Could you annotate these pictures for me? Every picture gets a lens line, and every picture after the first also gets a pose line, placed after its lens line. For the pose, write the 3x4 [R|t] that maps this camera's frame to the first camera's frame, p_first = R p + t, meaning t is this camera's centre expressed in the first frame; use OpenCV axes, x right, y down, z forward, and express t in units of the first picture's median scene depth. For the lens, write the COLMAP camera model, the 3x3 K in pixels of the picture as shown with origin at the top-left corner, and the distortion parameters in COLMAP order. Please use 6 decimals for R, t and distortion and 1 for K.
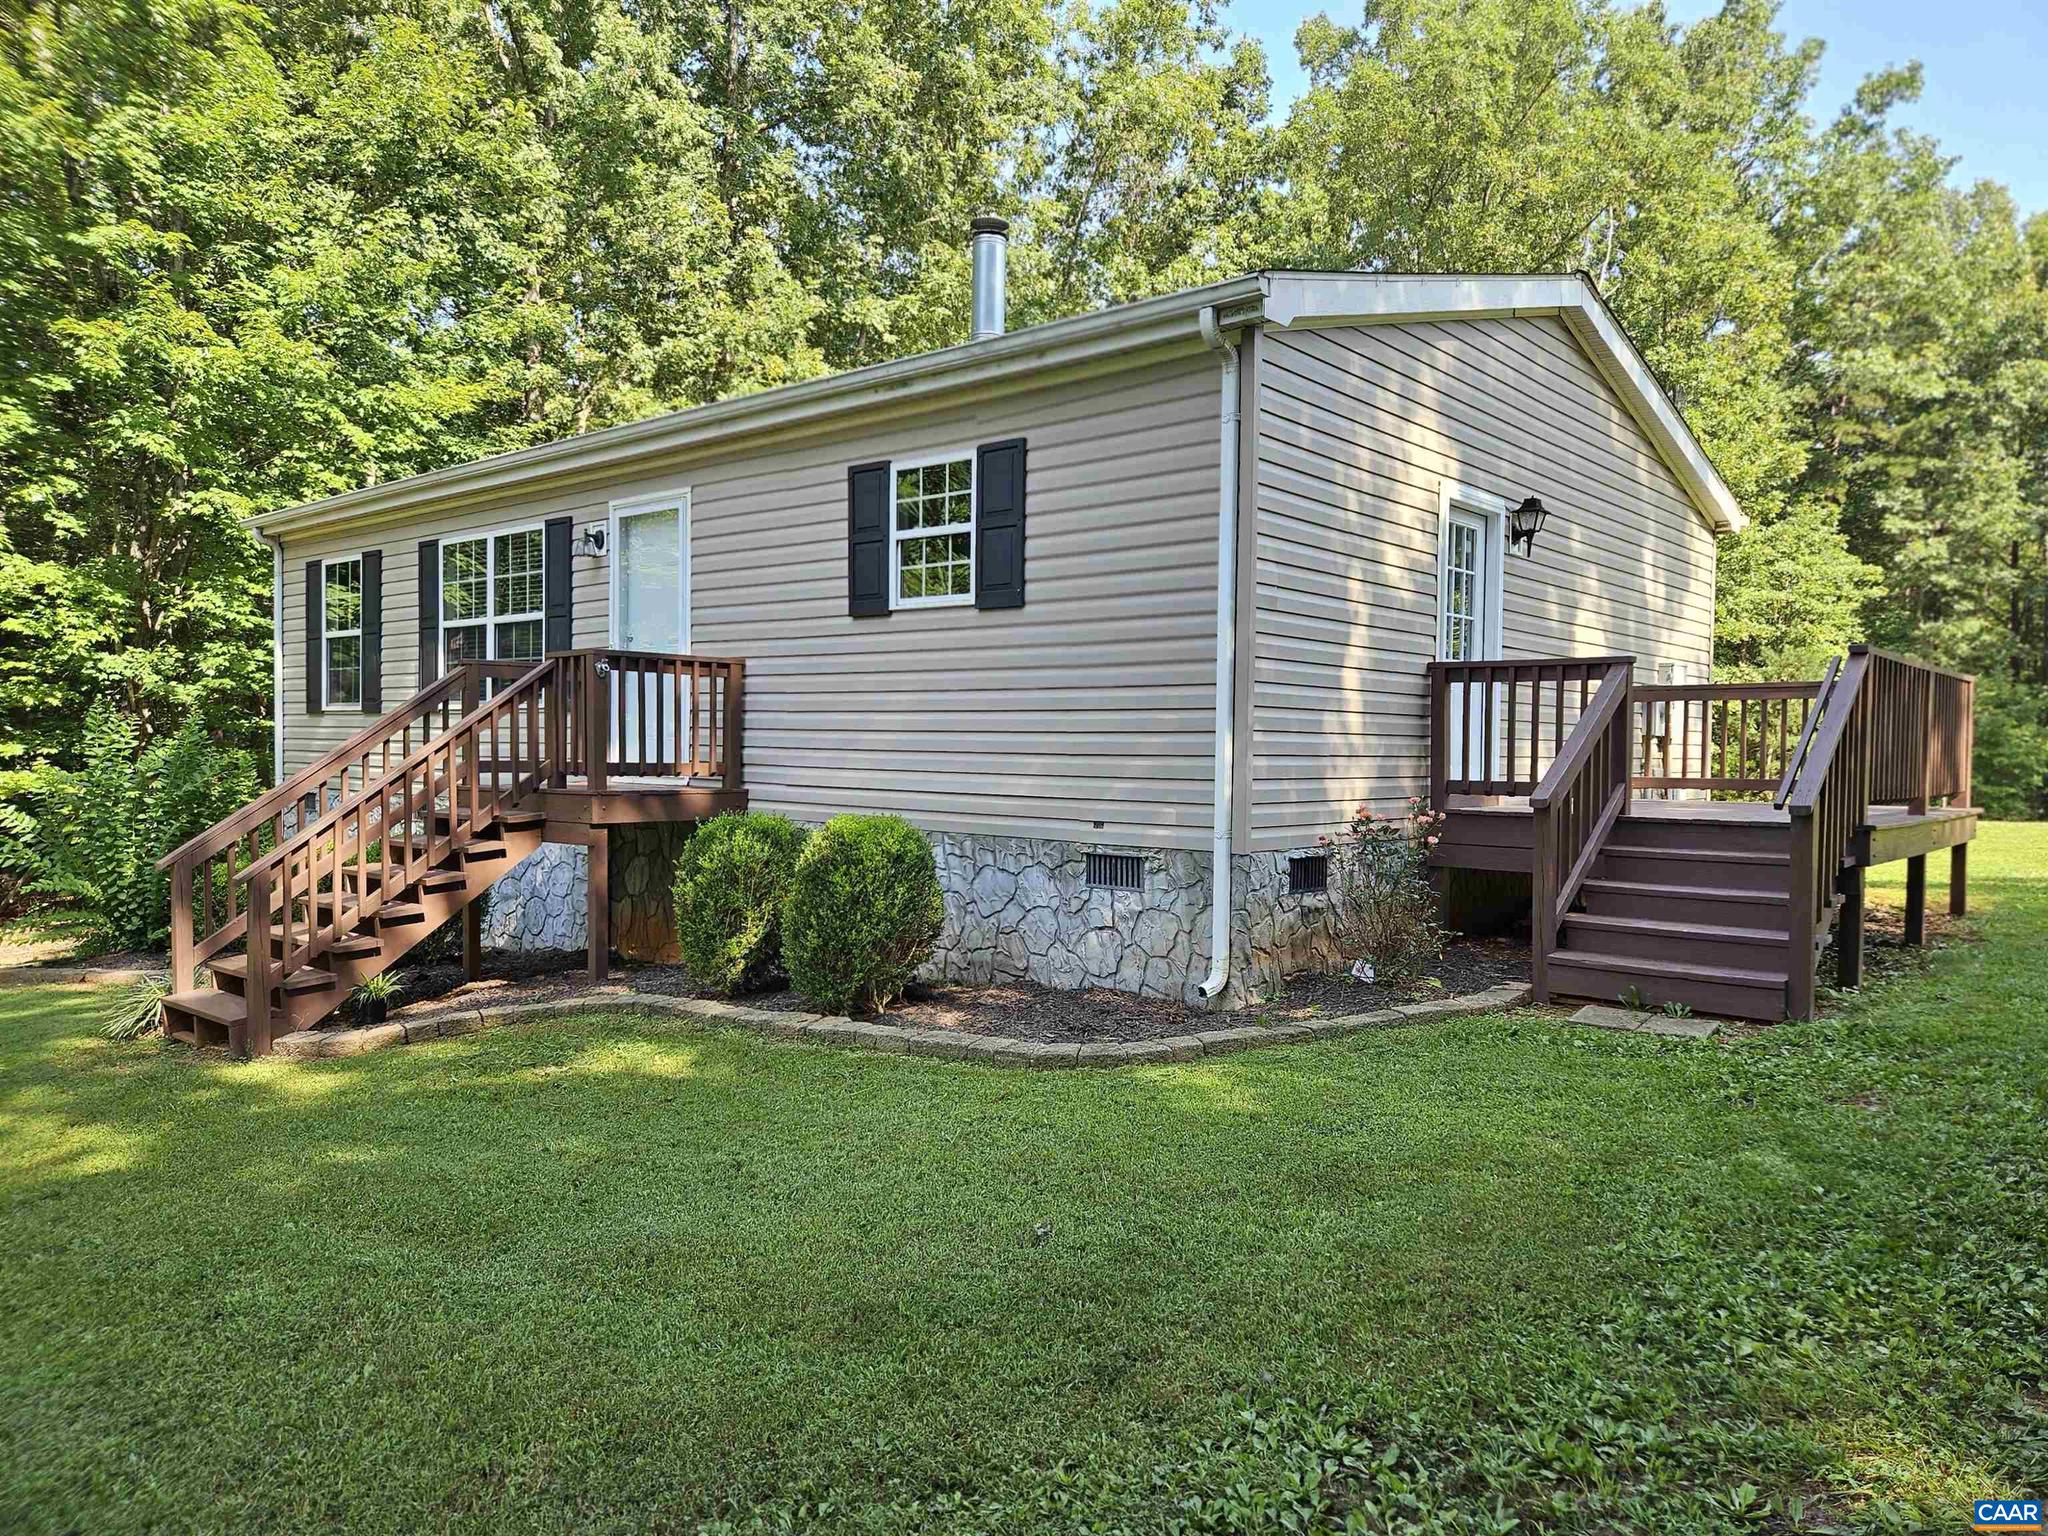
lens RADIAL K [[1368.0, 0, 1029.4], [0, 1368.0, 764.3], [0, 0, 1]] dist [0.068868, -0.054103]
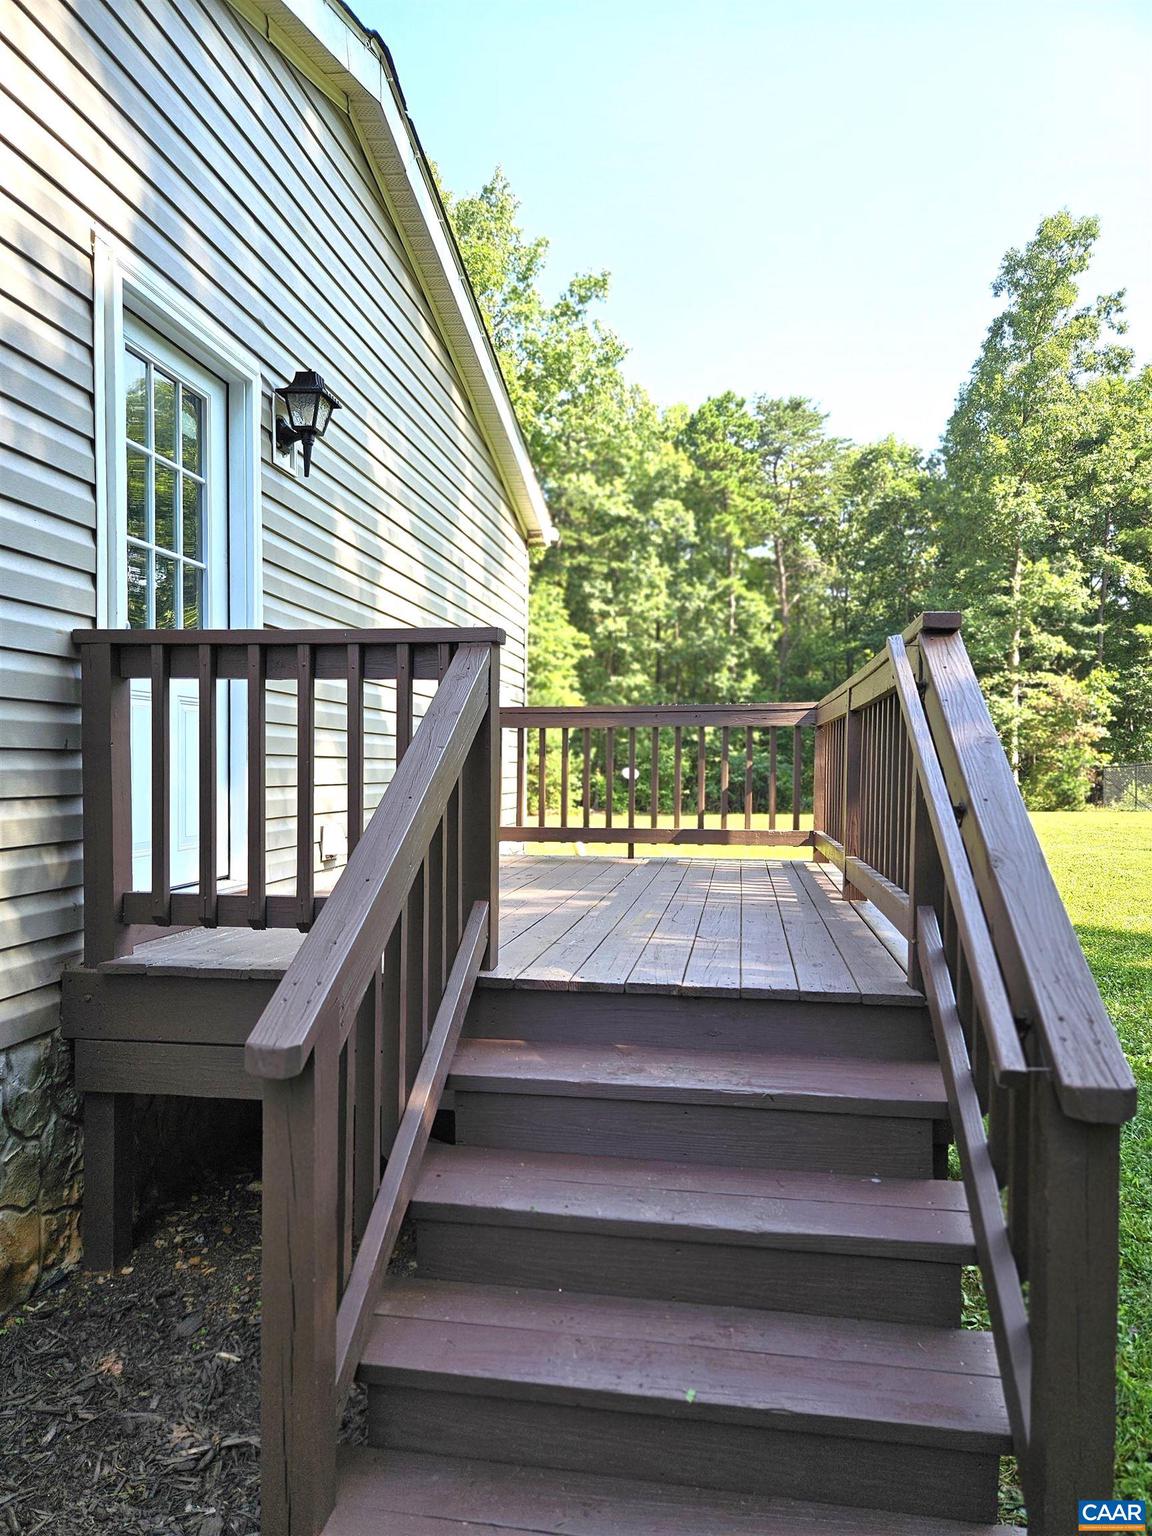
lens RADIAL K [[1039.0, 0, 573.7], [0, 1039.0, 787.7], [0, 0, 1]] dist [0.039902, -0.001008]
pose [[0.850714, -0.017573, 0.525335, 0.049858], [0.010749, 0.999814, 0.016038, -0.005446], [-0.525519, -0.007997, 0.850744, 0.125998]]
